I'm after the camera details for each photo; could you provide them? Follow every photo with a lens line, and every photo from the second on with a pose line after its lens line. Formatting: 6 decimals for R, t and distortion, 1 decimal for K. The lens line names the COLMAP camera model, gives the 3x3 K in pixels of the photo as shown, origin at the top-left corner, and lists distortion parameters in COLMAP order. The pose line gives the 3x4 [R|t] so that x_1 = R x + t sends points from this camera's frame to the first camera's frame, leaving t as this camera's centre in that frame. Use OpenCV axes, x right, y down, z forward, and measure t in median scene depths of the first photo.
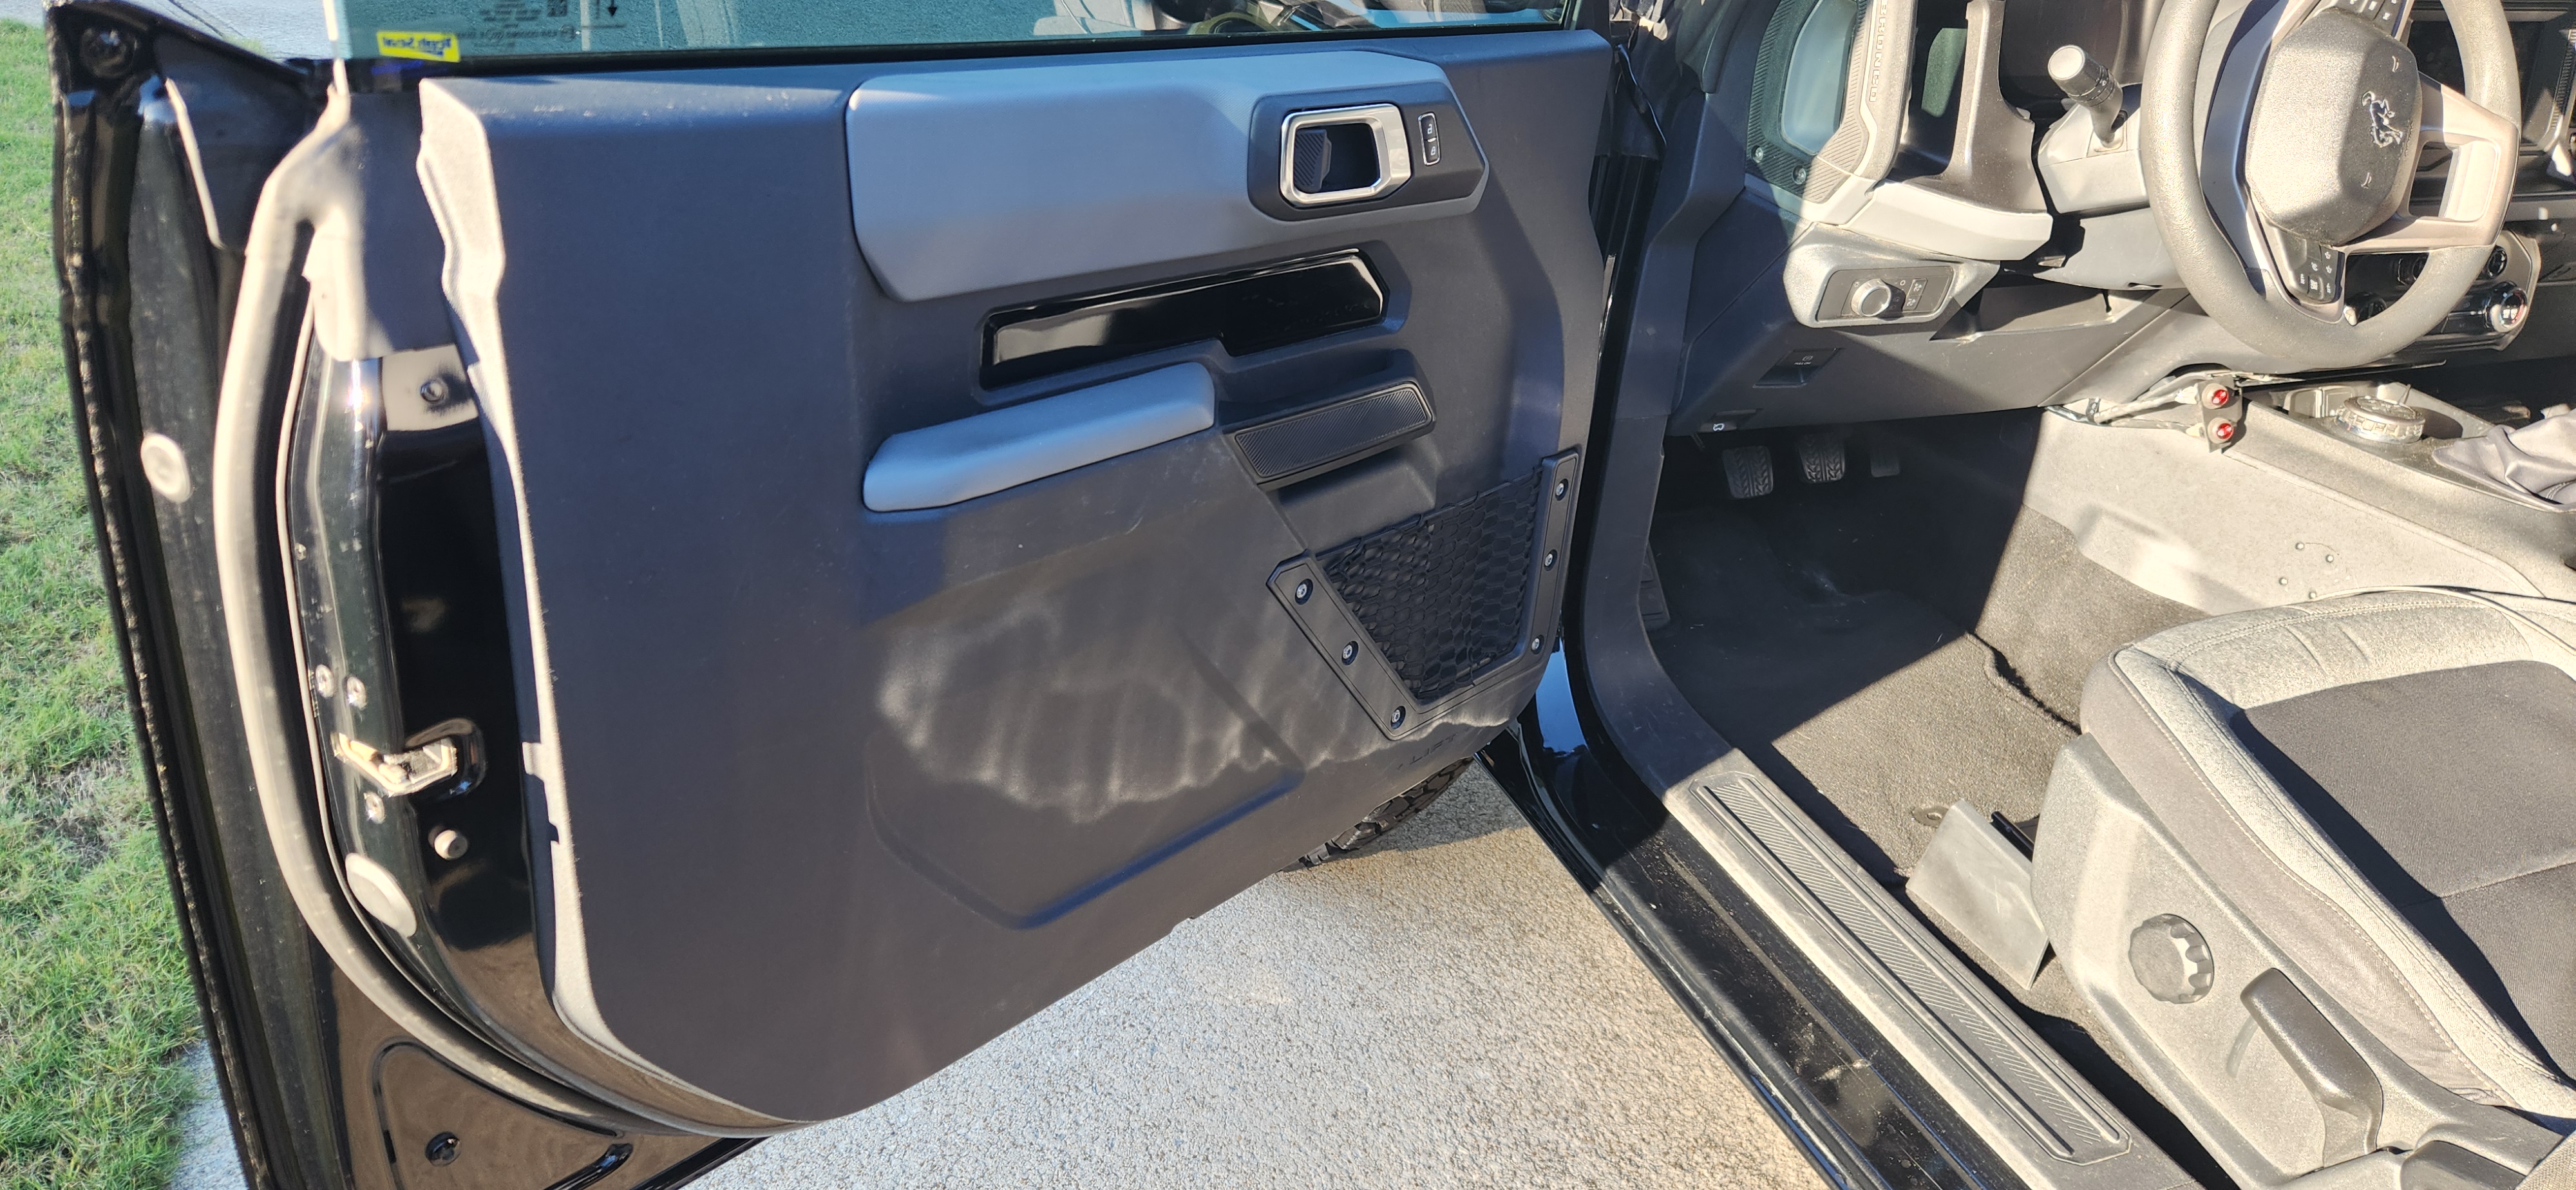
lens RADIAL K [[1736.7, 0, 1288.0], [0, 1736.7, 595.0], [0, 0, 1]] dist [0.022965, -0.026744]
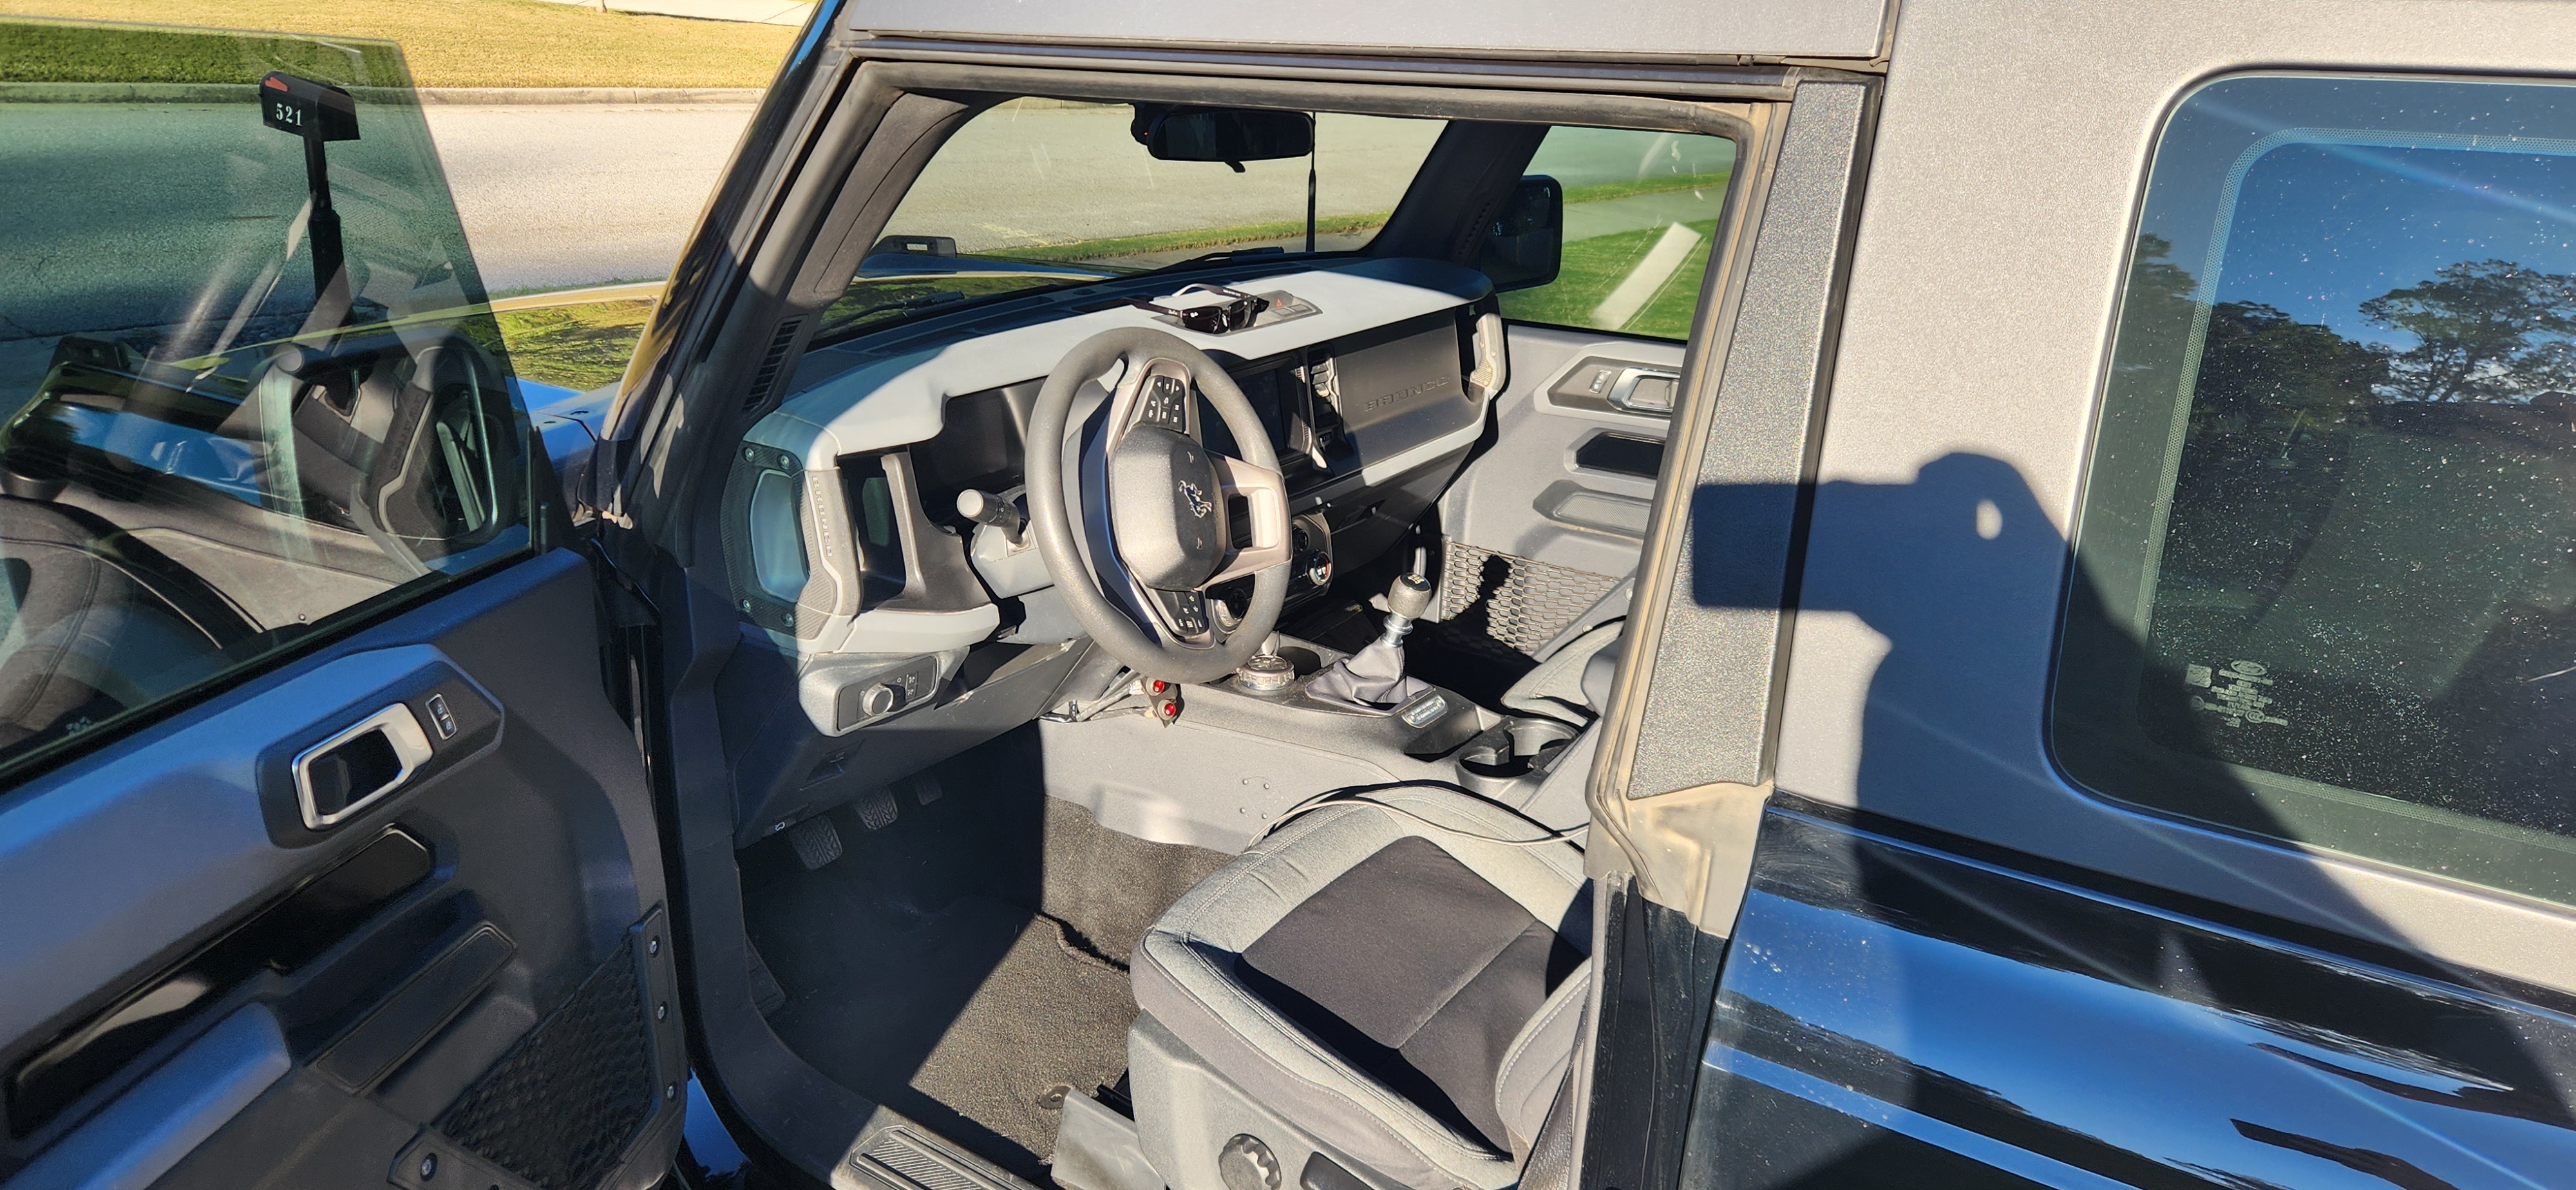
lens RADIAL K [[1721.7, 0, 1288.0], [0, 1721.7, 595.0], [0, 0, 1]] dist [0.105383, -0.089188]
pose [[0.823102, -0.245033, 0.512311, -0.021485], [0.304313, 0.951979, -0.033601, -0.116424], [-0.479476, 0.183560, 0.858143, -0.159334]]
